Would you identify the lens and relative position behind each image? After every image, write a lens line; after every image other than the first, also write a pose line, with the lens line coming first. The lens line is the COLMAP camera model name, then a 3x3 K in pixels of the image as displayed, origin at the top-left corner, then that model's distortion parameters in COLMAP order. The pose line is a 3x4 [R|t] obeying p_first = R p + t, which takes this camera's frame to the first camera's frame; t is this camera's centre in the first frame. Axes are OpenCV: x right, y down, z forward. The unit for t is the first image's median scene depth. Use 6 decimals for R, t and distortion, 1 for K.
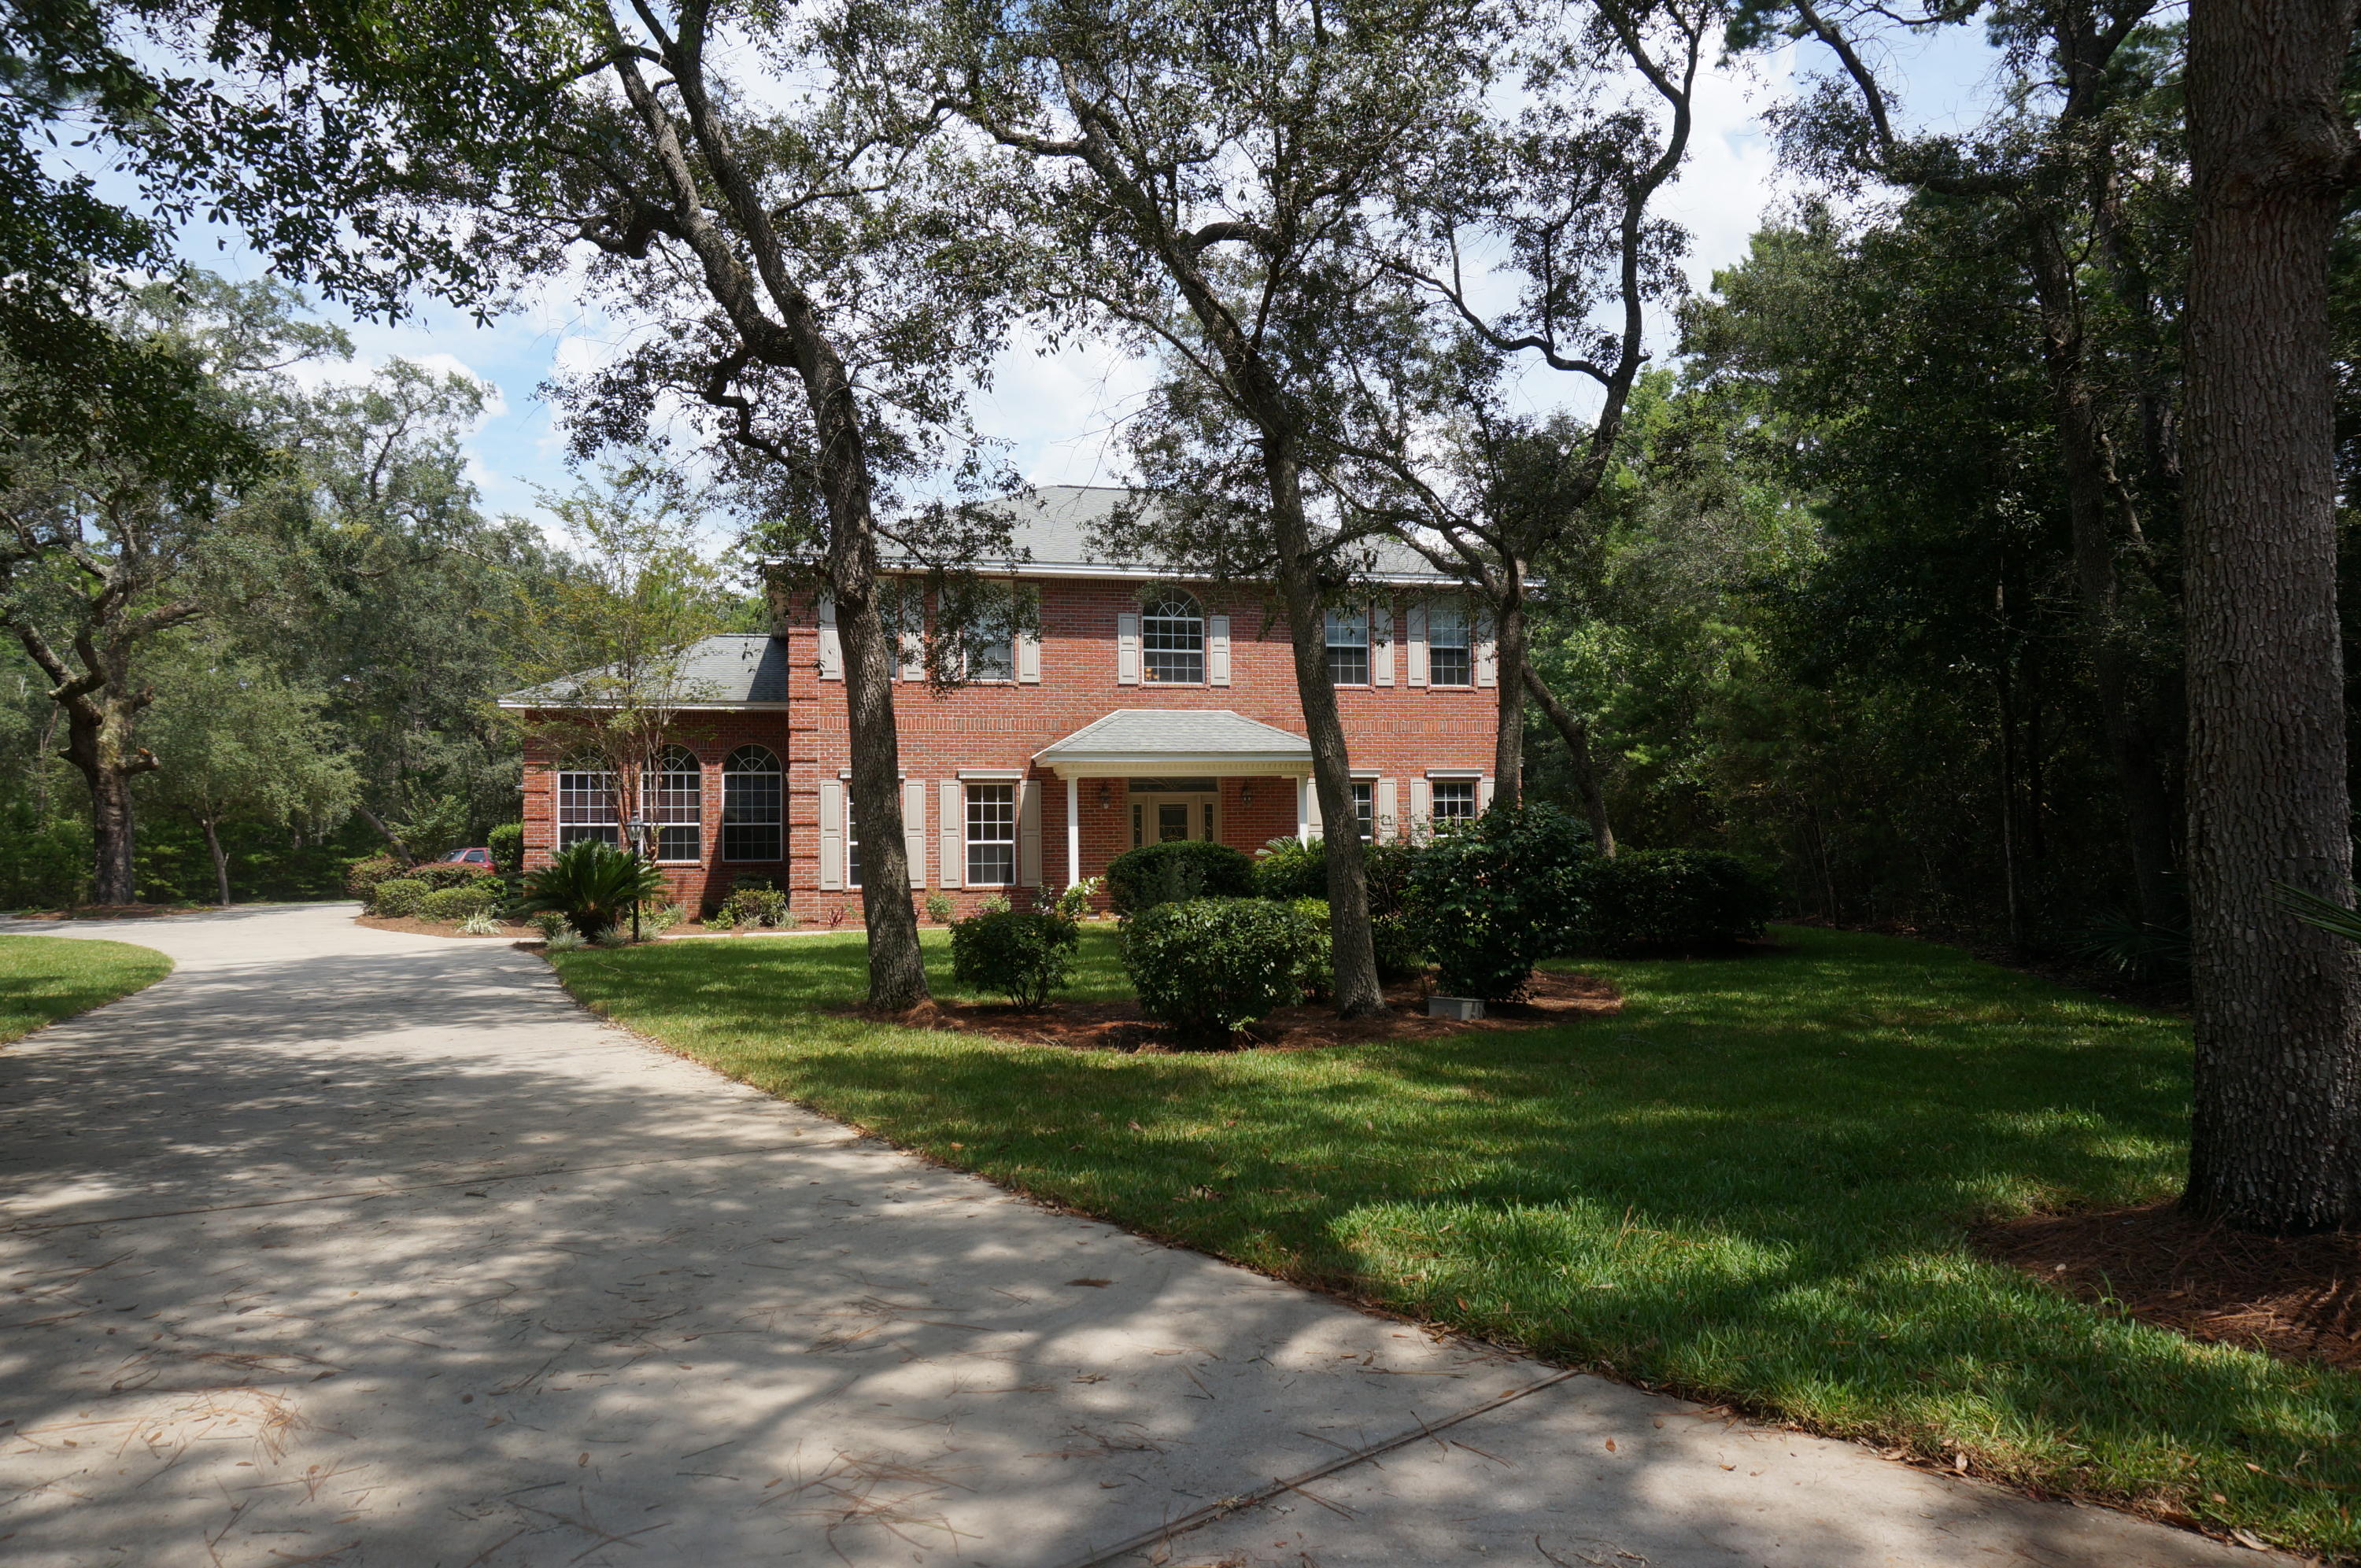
lens RADIAL K [[1584.4, 0, 1173.7], [0, 1584.4, 792.7], [0, 0, 1]] dist [-0.023160, 0.016585]
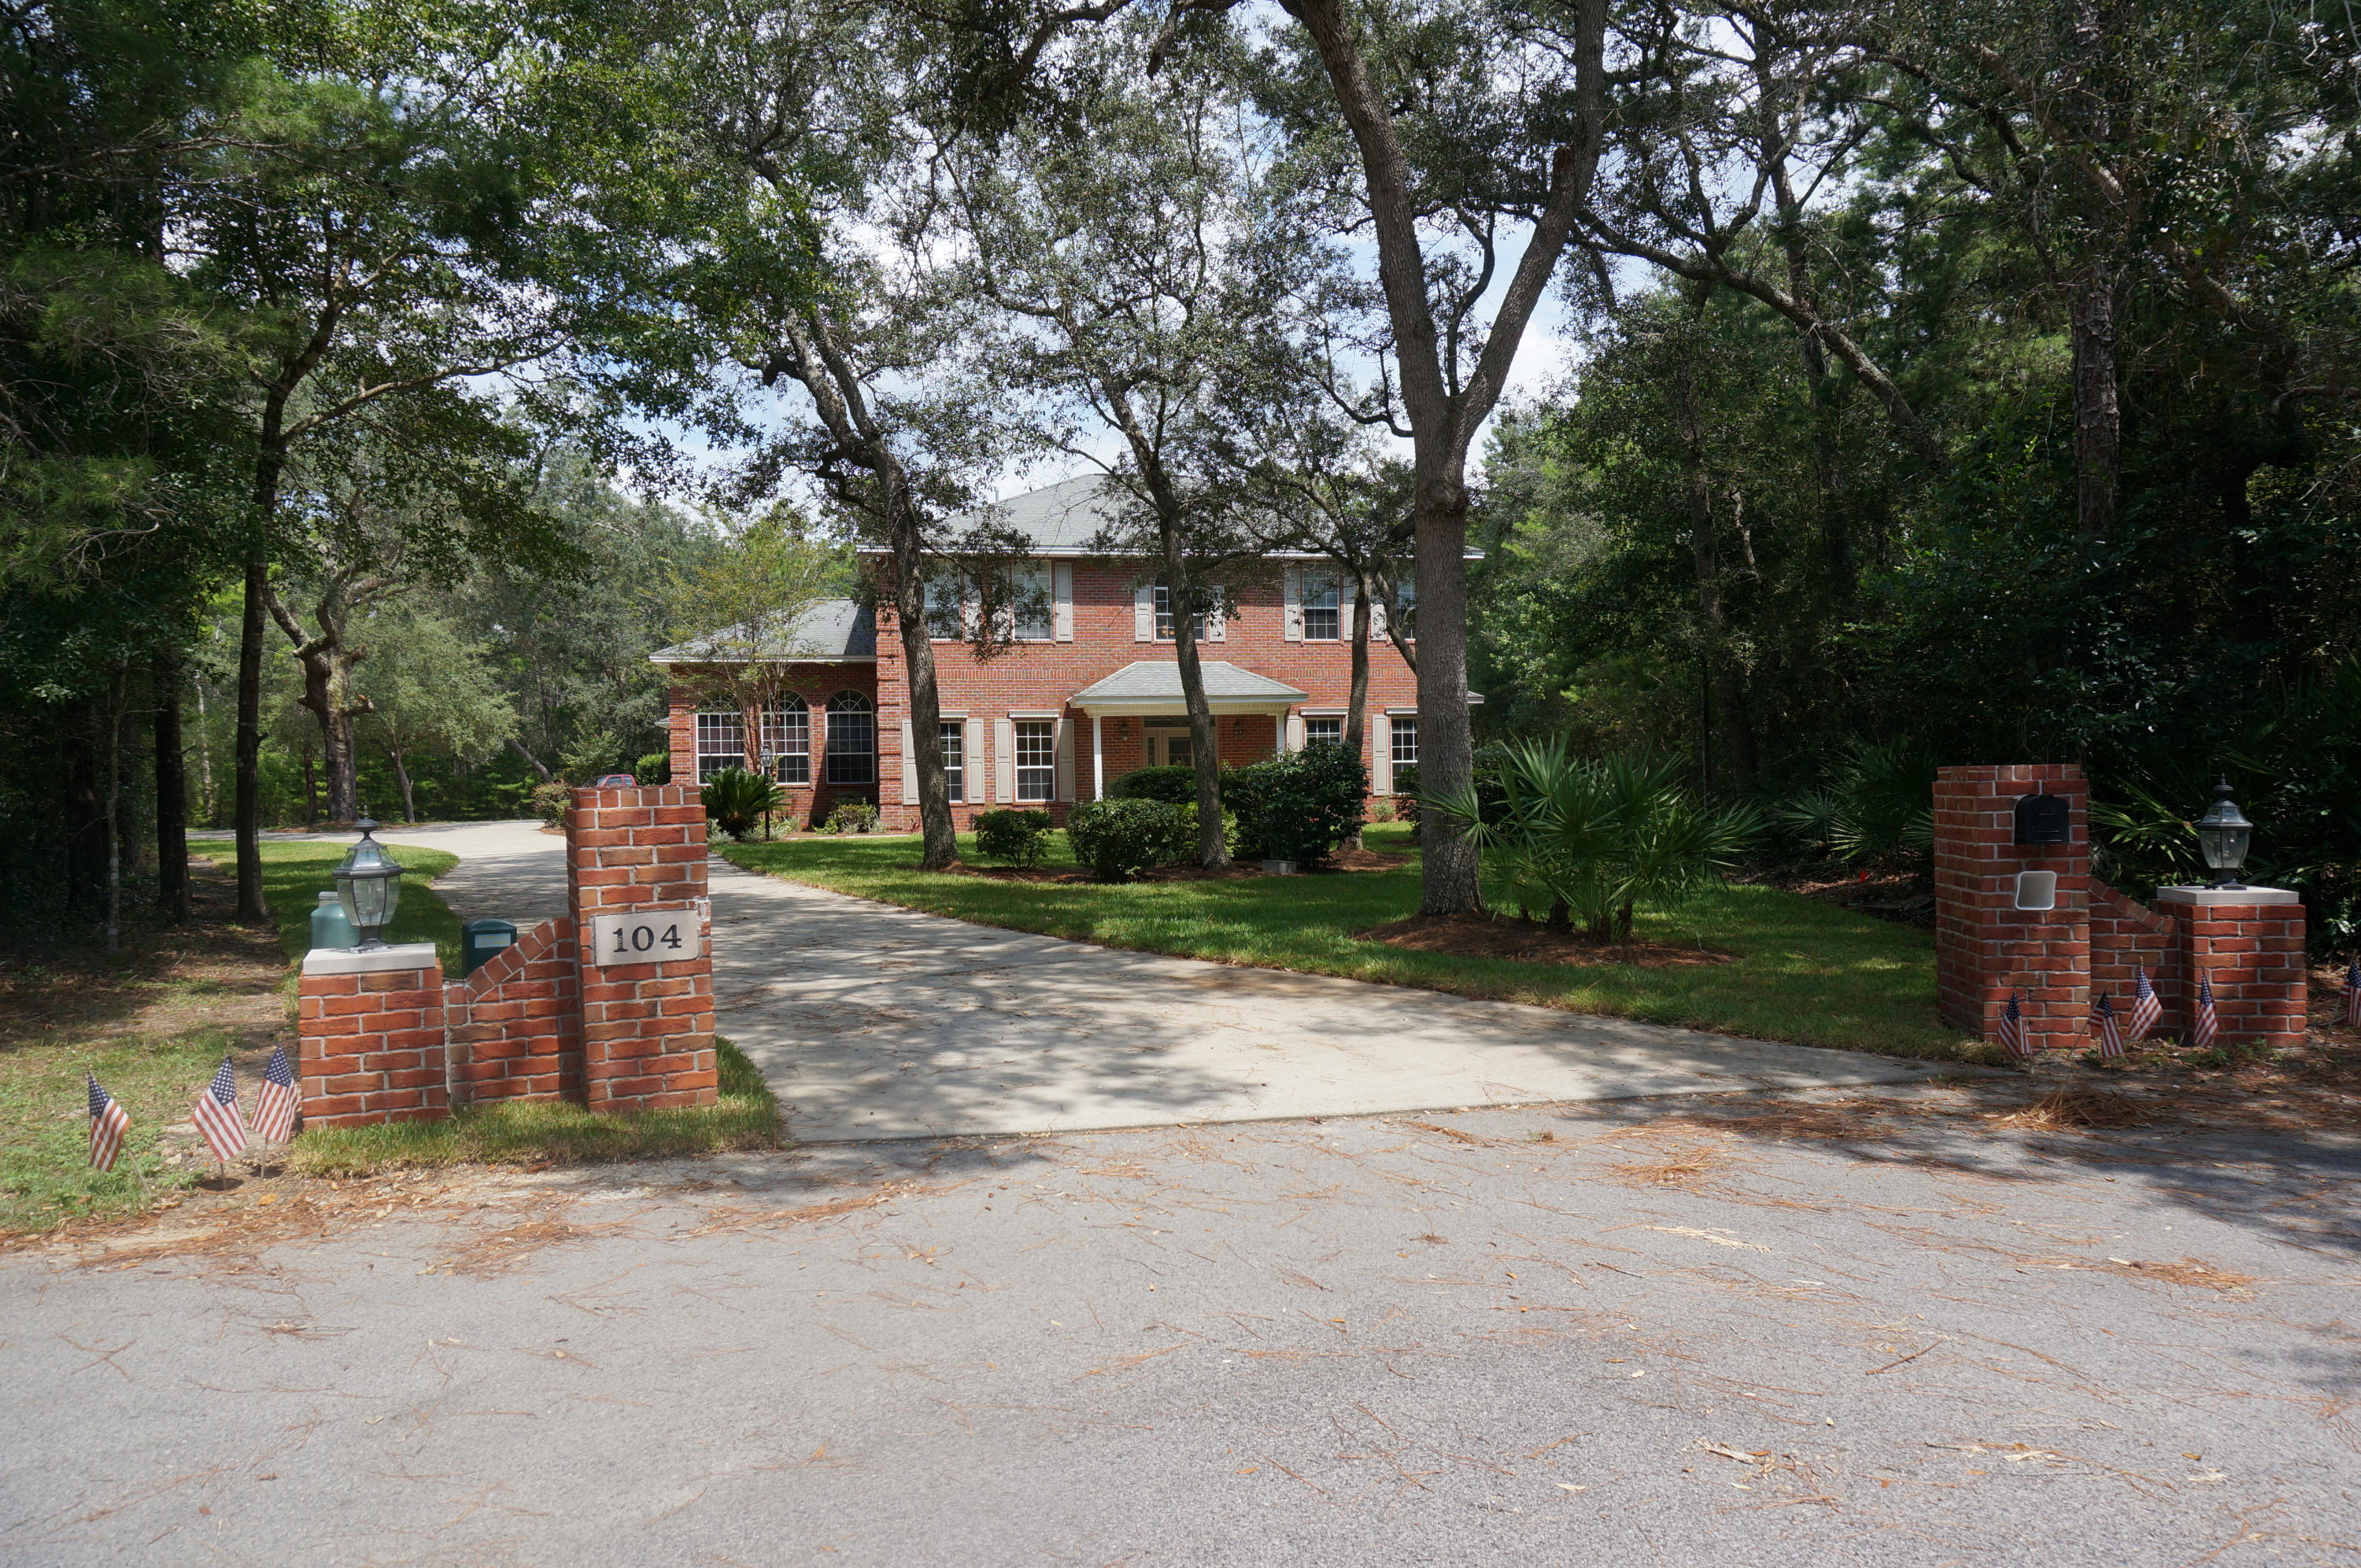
lens RADIAL K [[1584.4, 0, 1186.8], [0, 1584.4, 785.1], [0, 0, 1]] dist [-0.023160, 0.016585]
pose [[0.998744, -0.003538, -0.049982, 0.067424], [0.005631, 0.999110, 0.041797, -0.006662], [0.049790, -0.042026, 0.997875, -0.256810]]
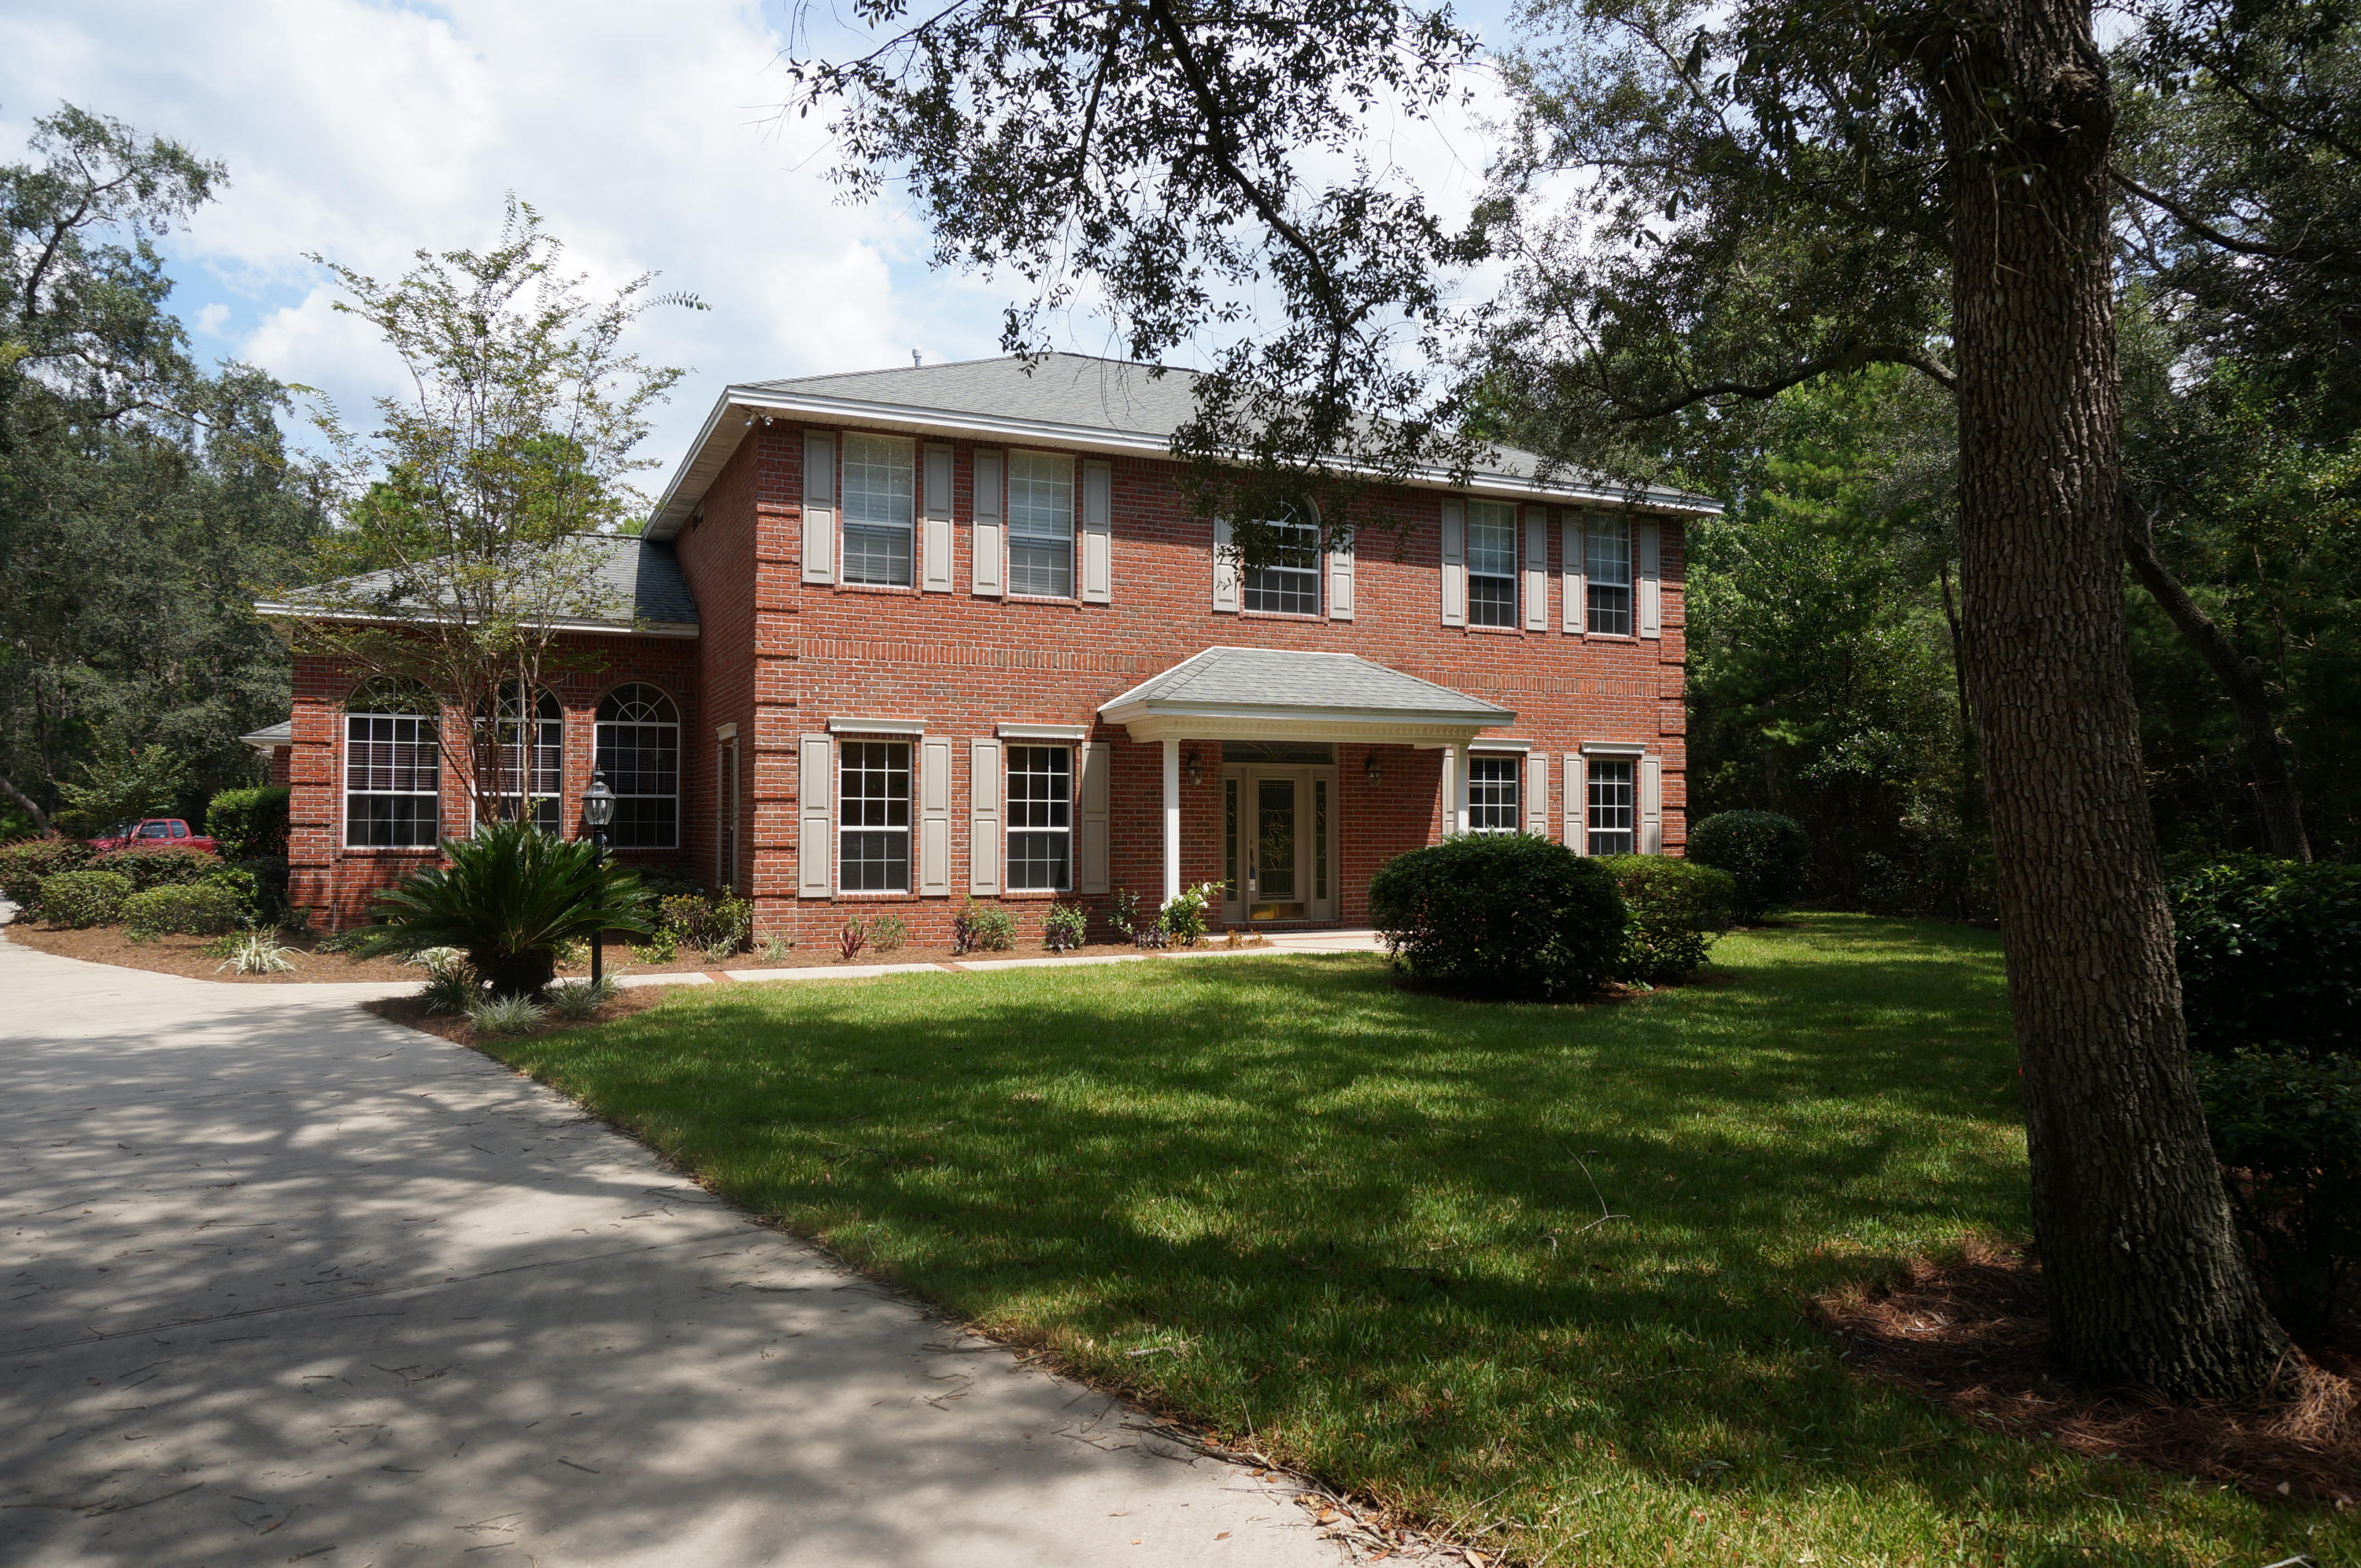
lens RADIAL K [[1584.4, 0, 1191.5], [0, 1584.4, 784.4], [0, 0, 1]] dist [-0.023160, 0.016585]
pose [[0.981452, 0.020076, 0.190652, -0.176284], [-0.021563, 0.999751, 0.005728, 0.005766], [-0.190489, -0.009733, 0.981641, 0.292777]]
